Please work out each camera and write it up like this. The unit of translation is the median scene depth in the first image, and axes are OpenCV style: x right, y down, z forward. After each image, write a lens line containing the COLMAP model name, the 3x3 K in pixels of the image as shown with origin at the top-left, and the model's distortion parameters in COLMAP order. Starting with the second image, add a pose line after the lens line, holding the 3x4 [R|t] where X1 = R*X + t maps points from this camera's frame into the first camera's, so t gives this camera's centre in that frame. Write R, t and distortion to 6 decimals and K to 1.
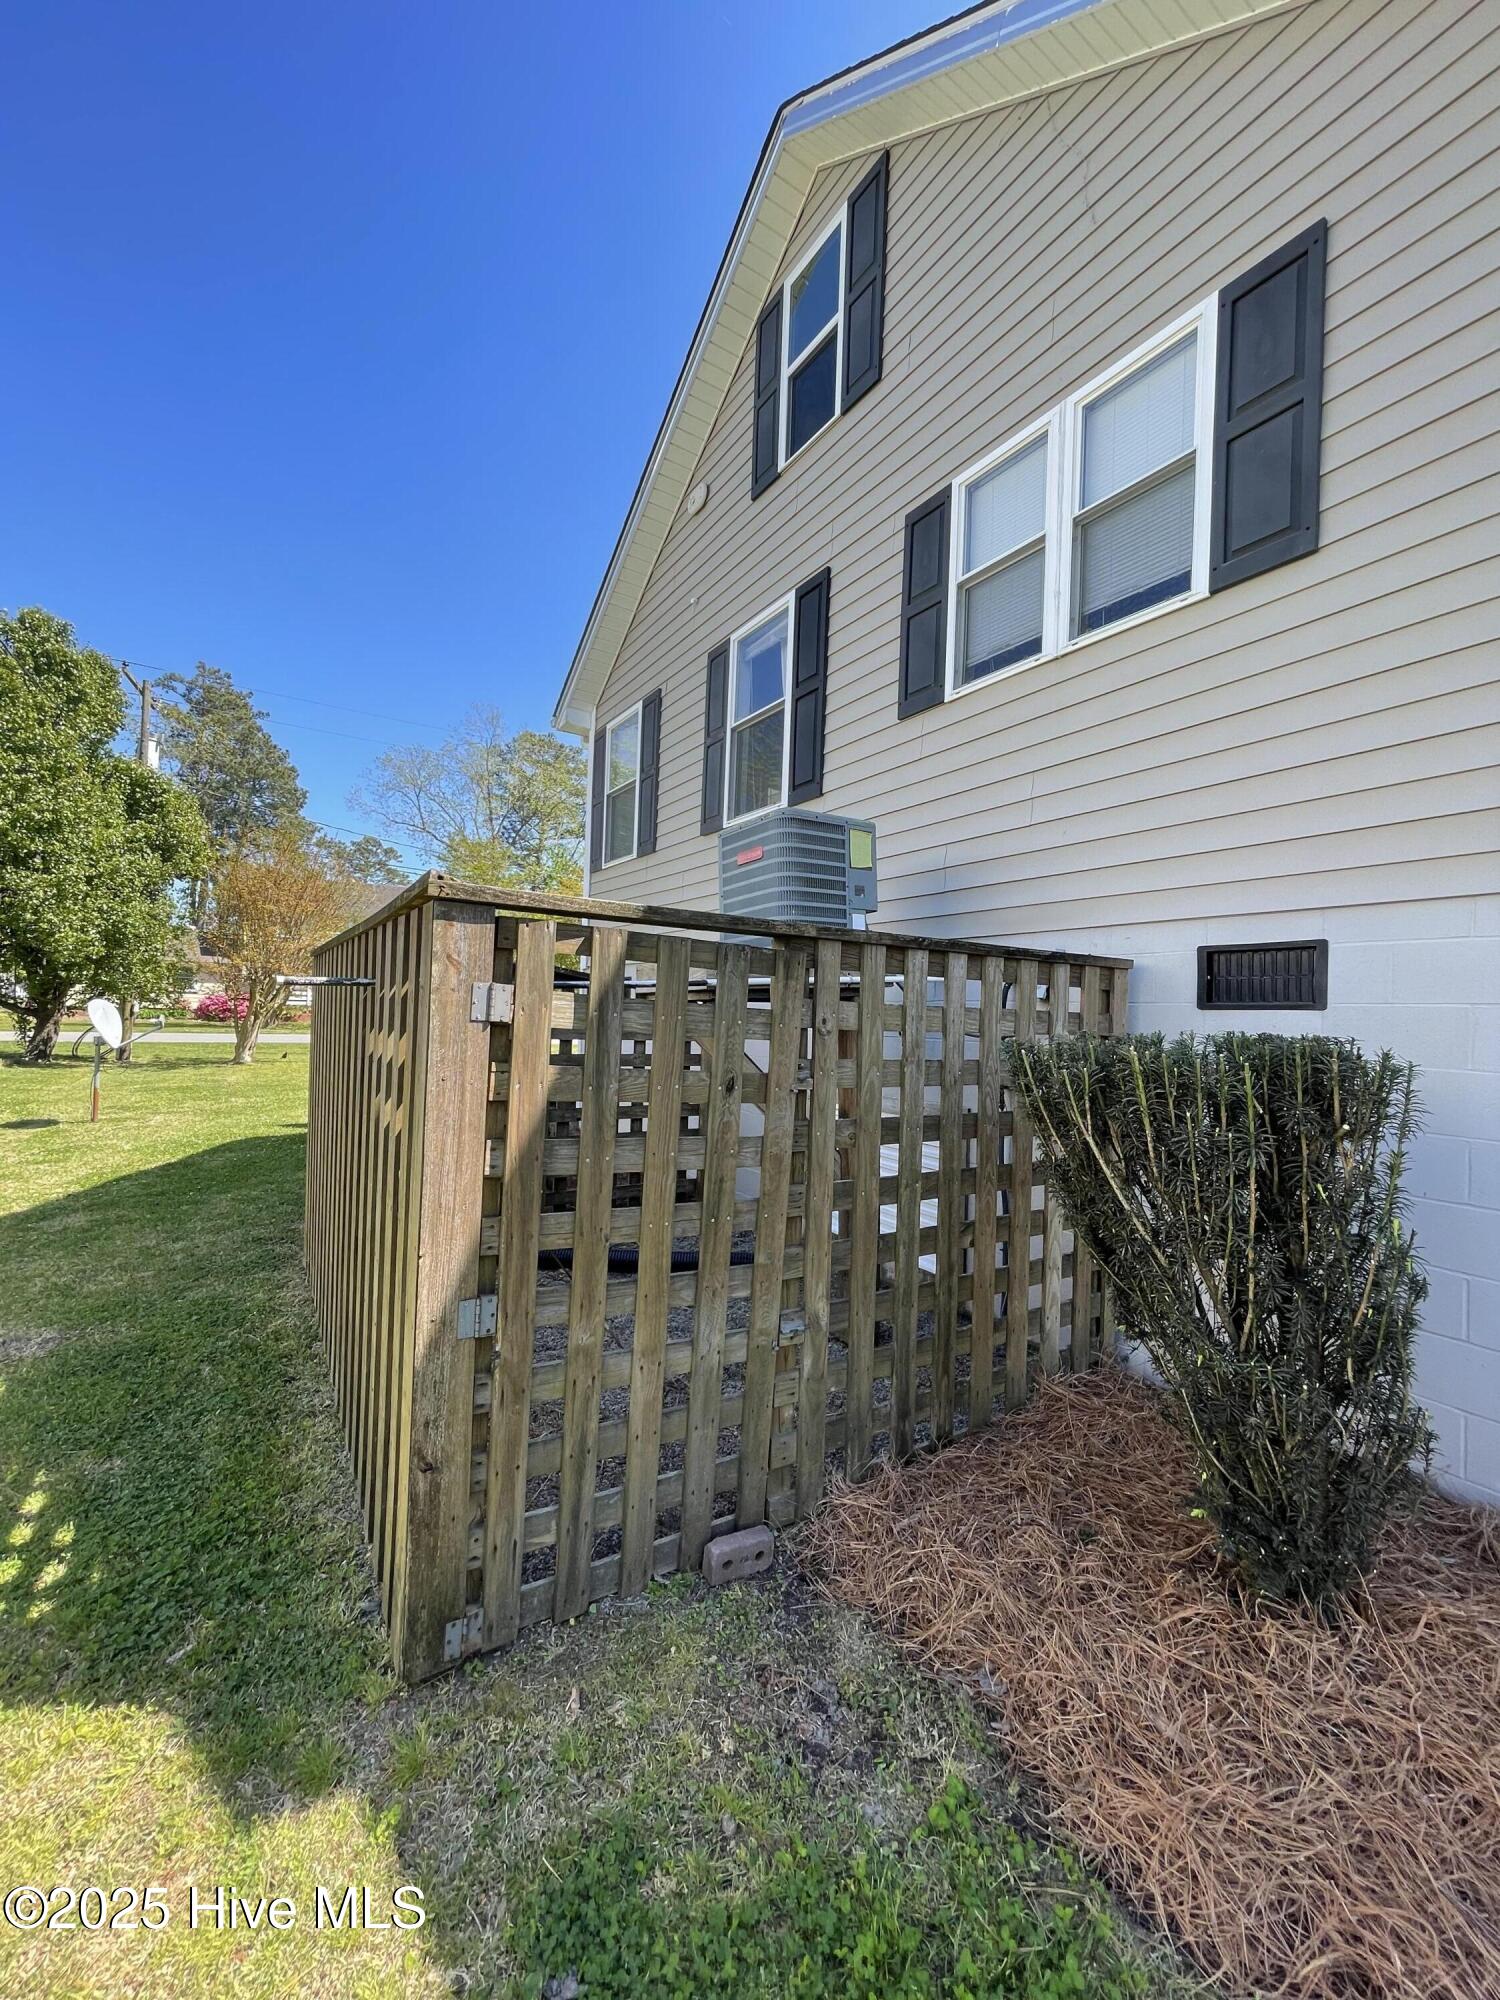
lens RADIAL K [[806.8, 0, 748.8], [0, 806.8, 1001.4], [0, 0, 1]] dist [-0.003698, -0.000273]
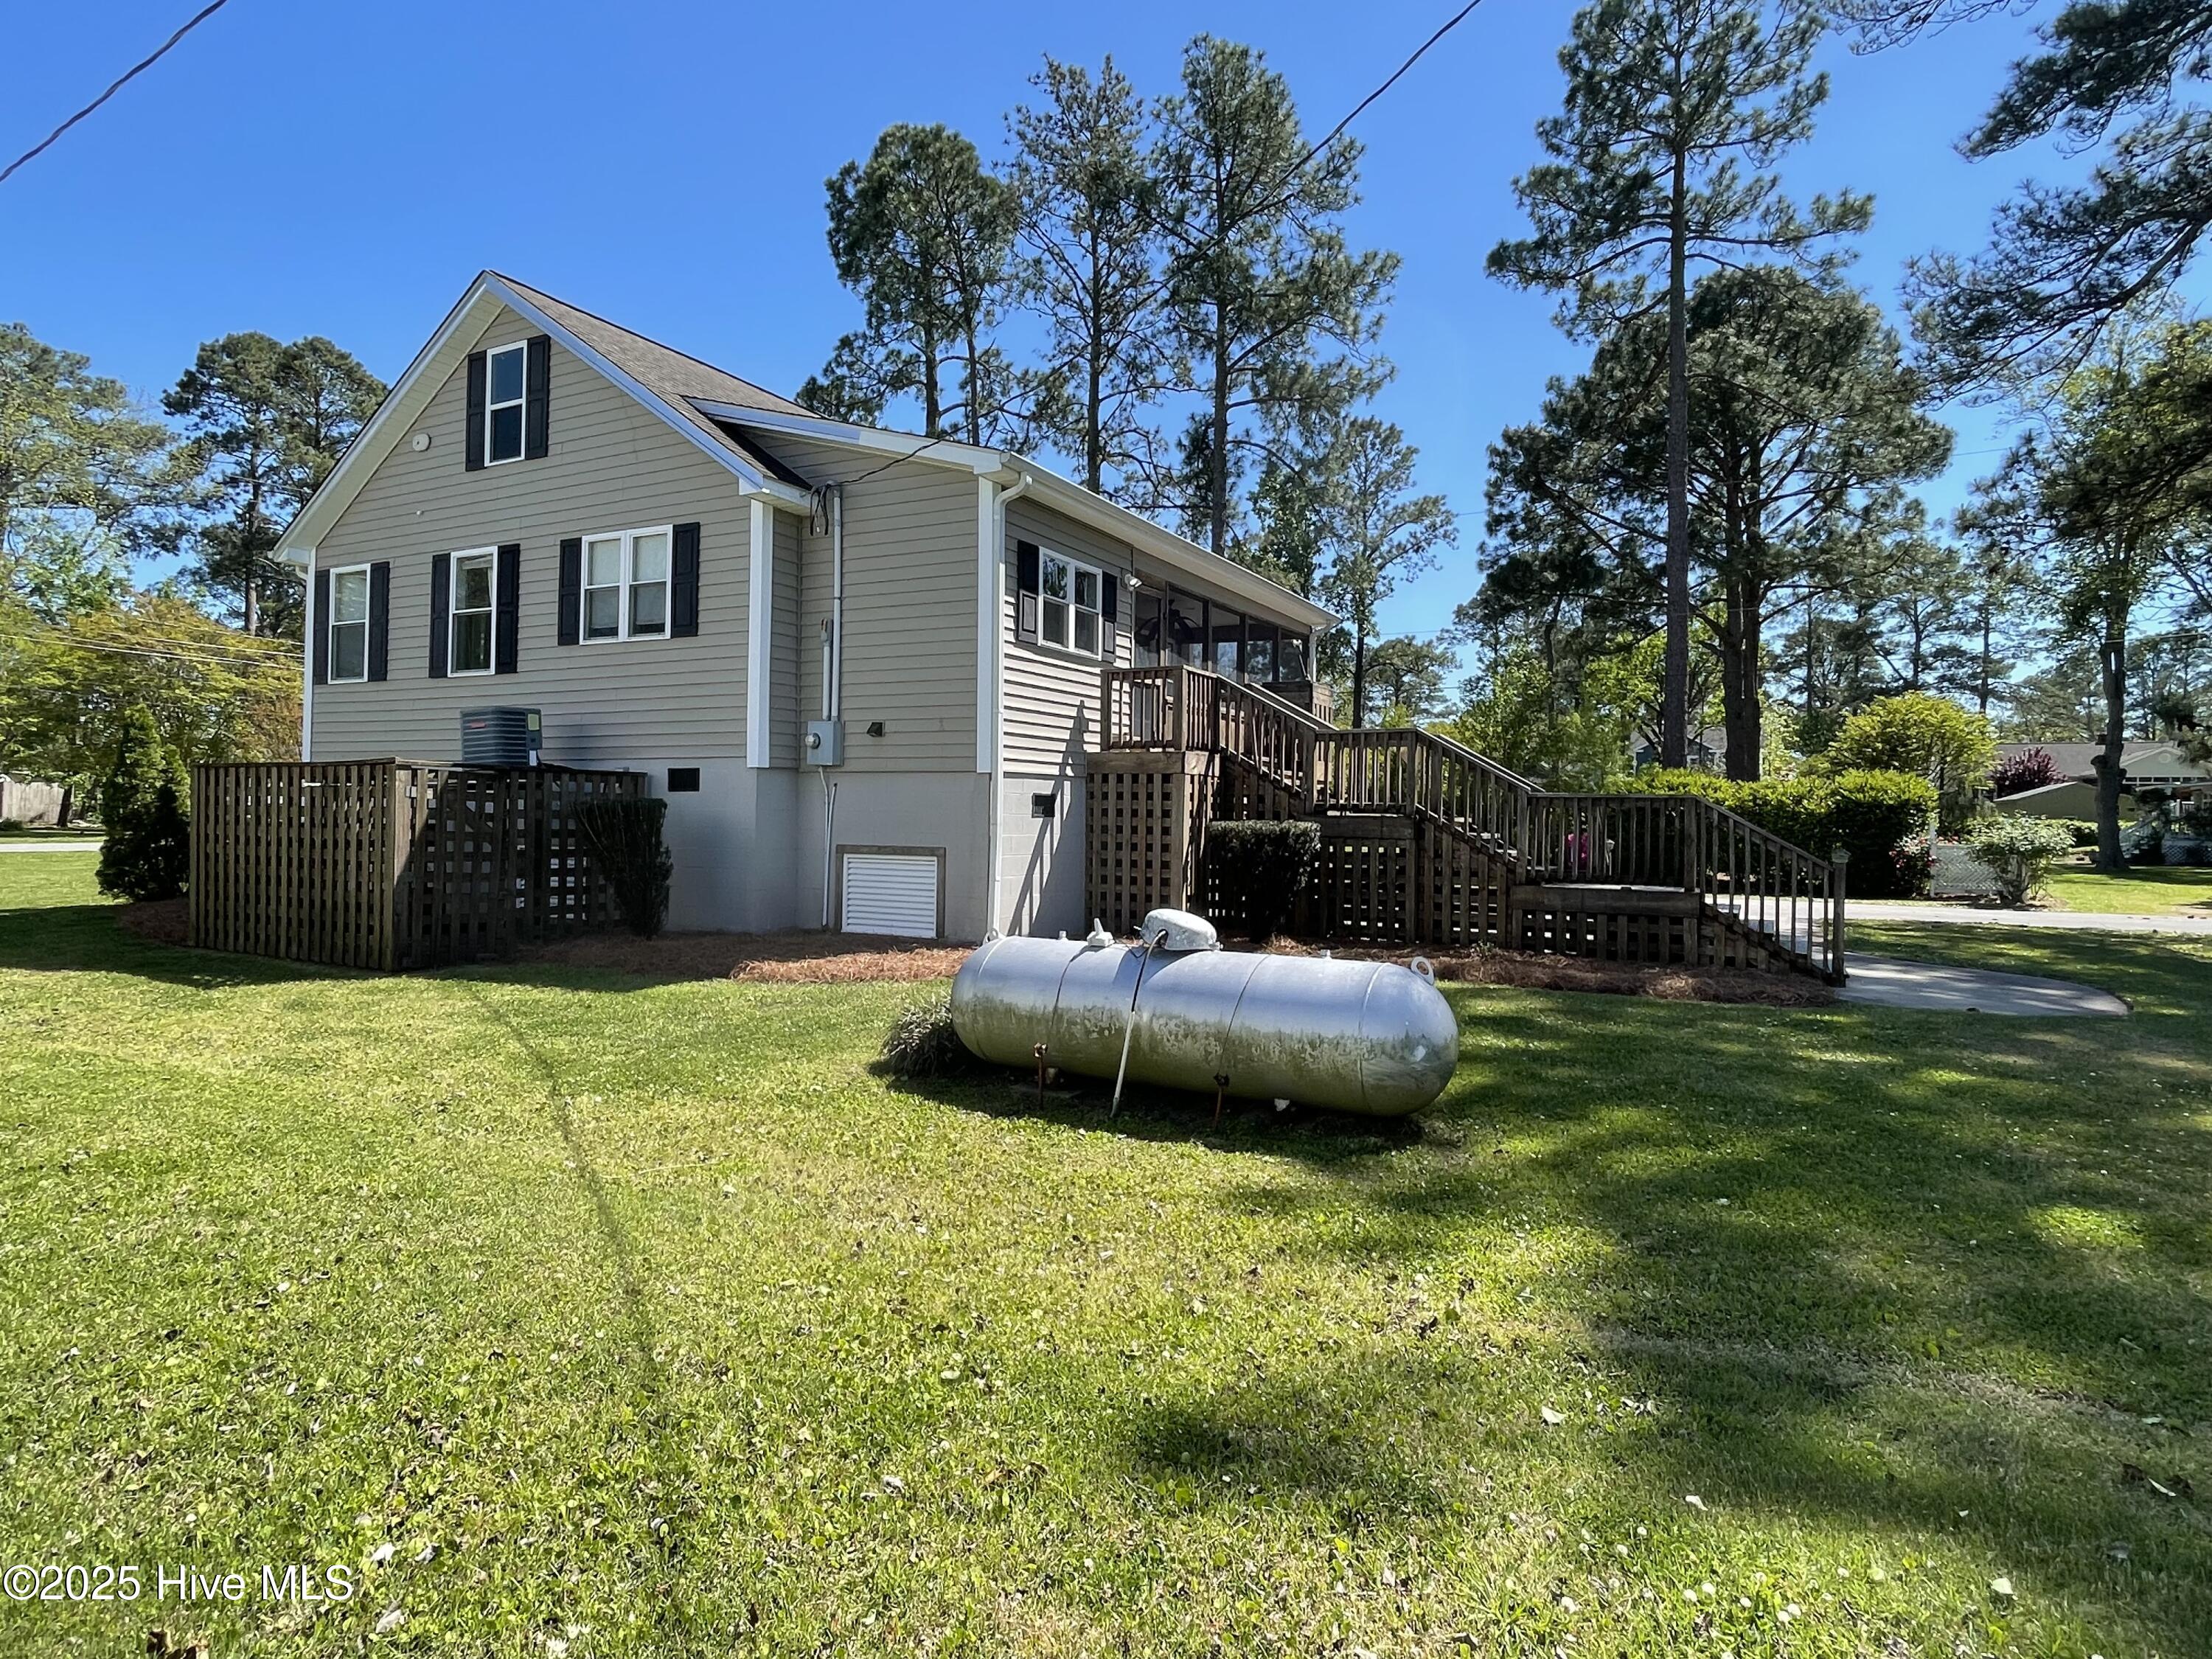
lens RADIAL K [[1314.1, 0, 1103.0], [0, 1314.1, 812.8], [0, 0, 1]] dist [-0.001693, 0.000223]
pose [[0.877656, -0.014953, 0.479058, -0.183900], [0.001879, 0.999613, 0.027759, -0.028100], [-0.479288, -0.023463, 0.877344, -2.413810]]
